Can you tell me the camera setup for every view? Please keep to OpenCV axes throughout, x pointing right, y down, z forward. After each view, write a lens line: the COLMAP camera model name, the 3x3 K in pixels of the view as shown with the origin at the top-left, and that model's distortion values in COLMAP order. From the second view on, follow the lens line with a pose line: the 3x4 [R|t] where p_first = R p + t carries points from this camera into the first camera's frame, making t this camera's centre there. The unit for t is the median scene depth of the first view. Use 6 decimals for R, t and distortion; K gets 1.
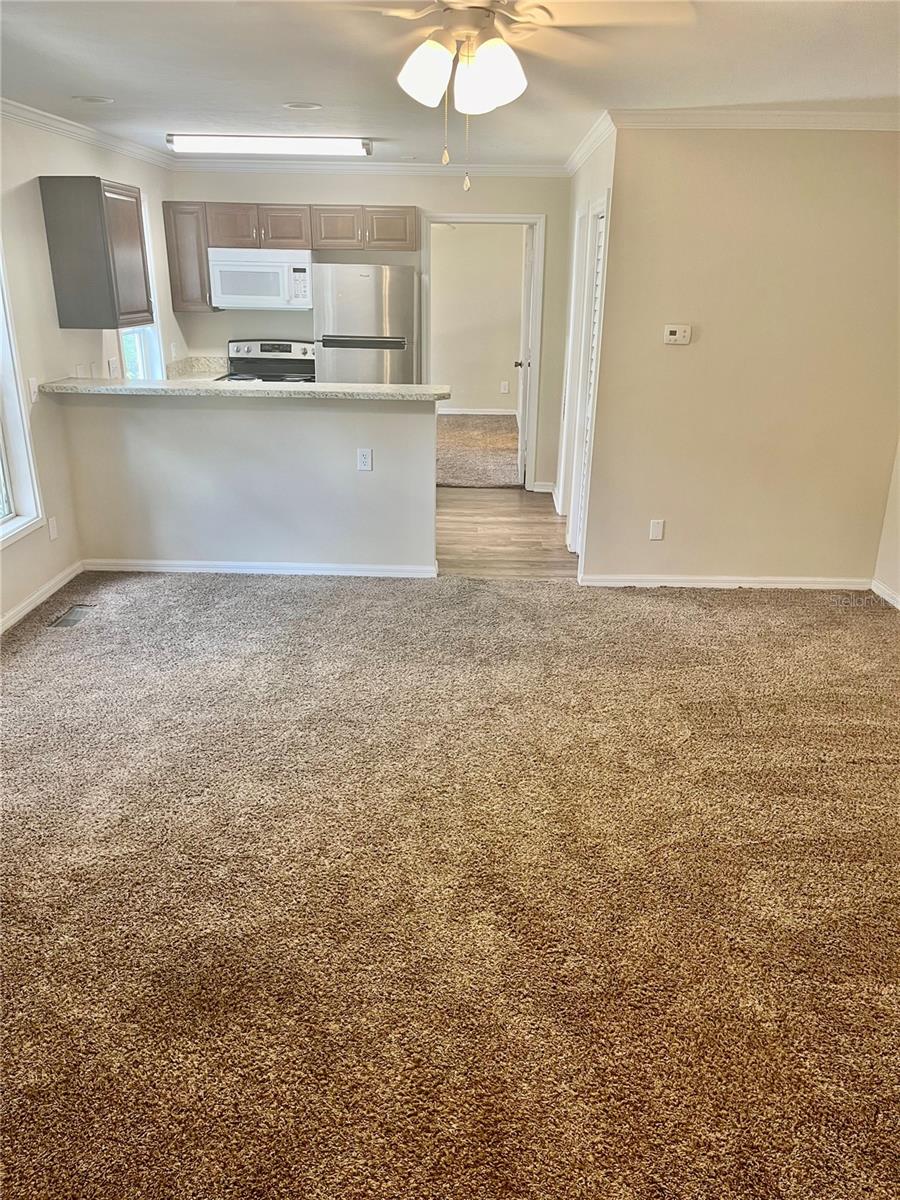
lens RADIAL K [[910.4, 0, 450.0], [0, 910.4, 600.0], [0, 0, 1]] dist [0.033384, -0.009465]
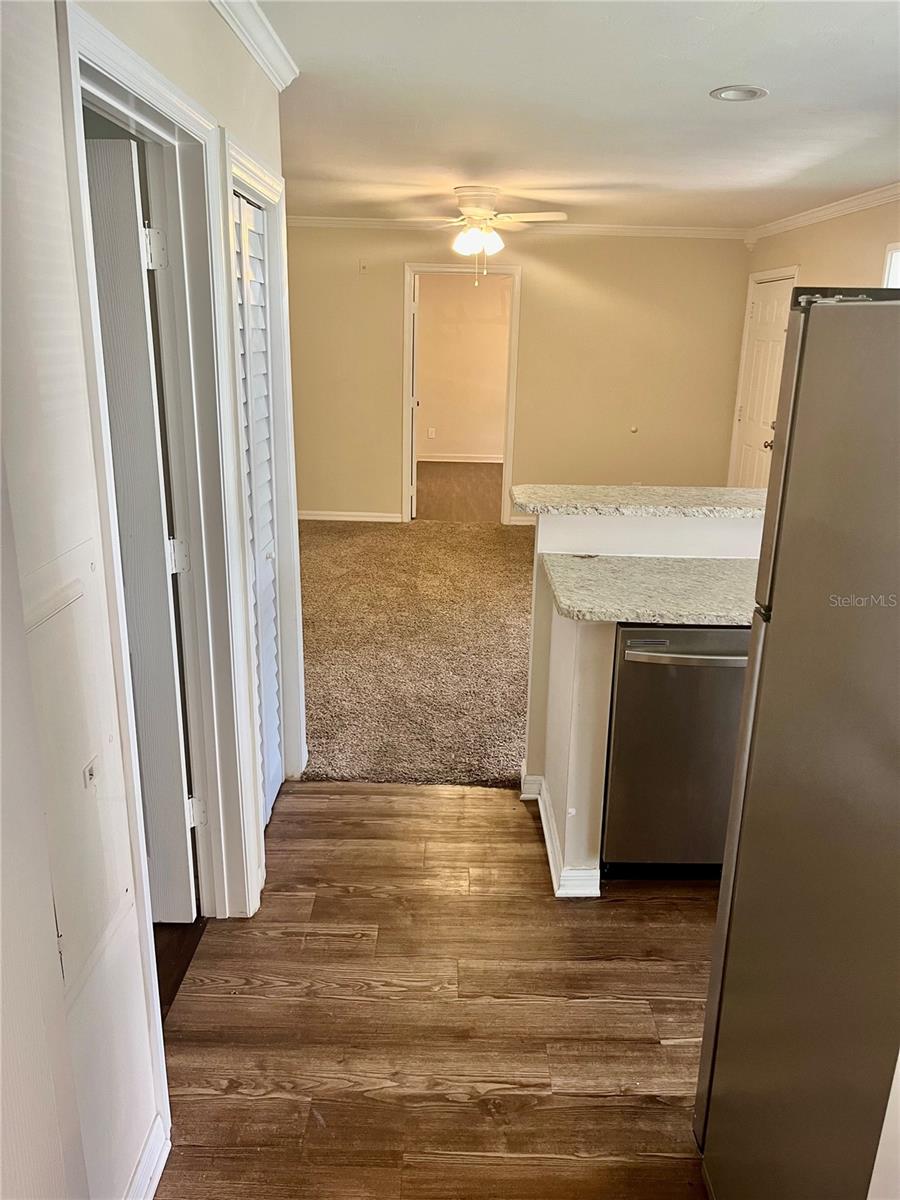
lens RADIAL K [[910.4, 0, 450.0], [0, 910.4, 600.0], [0, 0, 1]] dist [0.033384, -0.009465]
pose [[-0.999141, -0.028551, -0.030050, 0.047379], [-0.040952, 0.792017, 0.609125, -0.412528], [0.006409, 0.609832, -0.792505, 1.153603]]
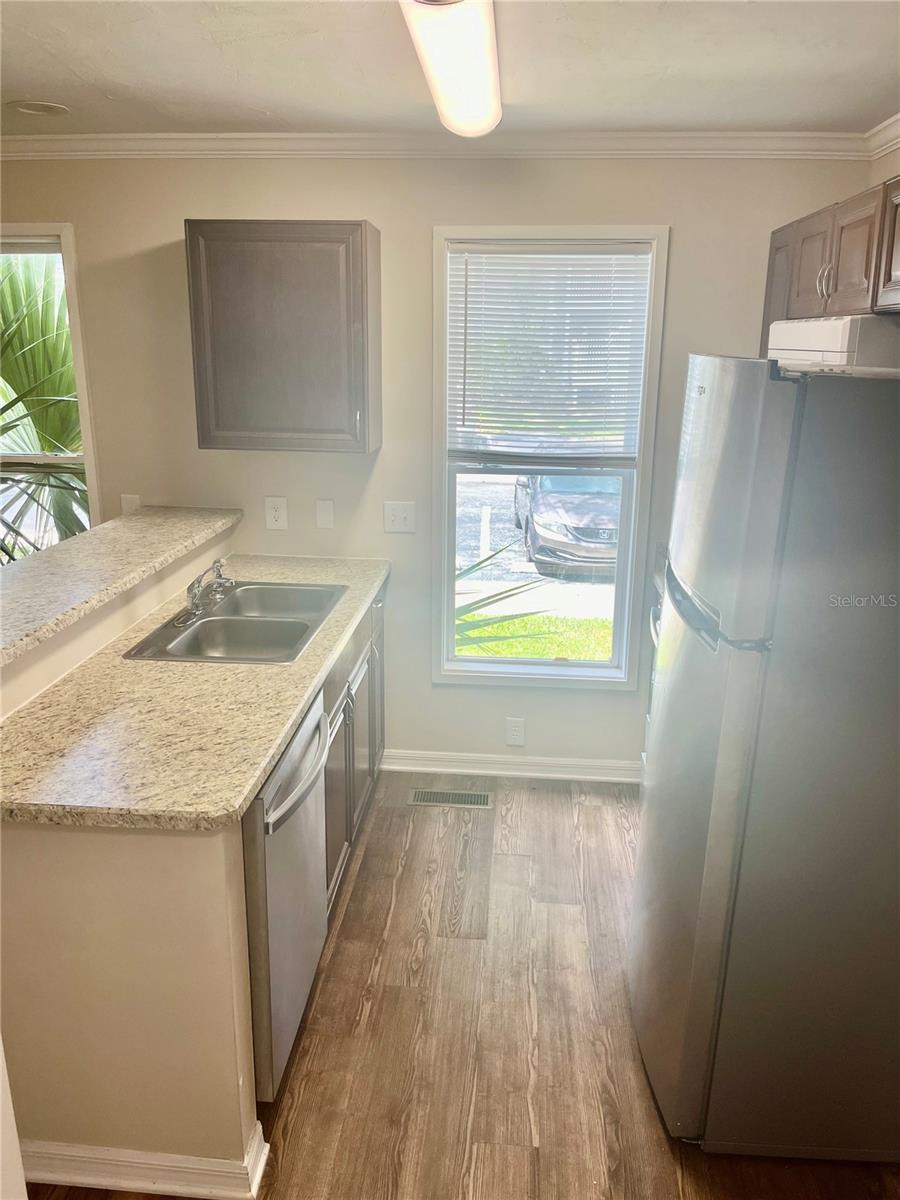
lens RADIAL K [[906.1, 0, 452.8], [0, 906.1, 589.1], [0, 0, 1]] dist [0.034426, -0.003208]
pose [[-0.054462, 0.246589, -0.967589, 0.206104], [-0.361377, 0.898470, 0.249315, -0.323096], [0.930828, 0.363242, 0.040179, 0.888592]]
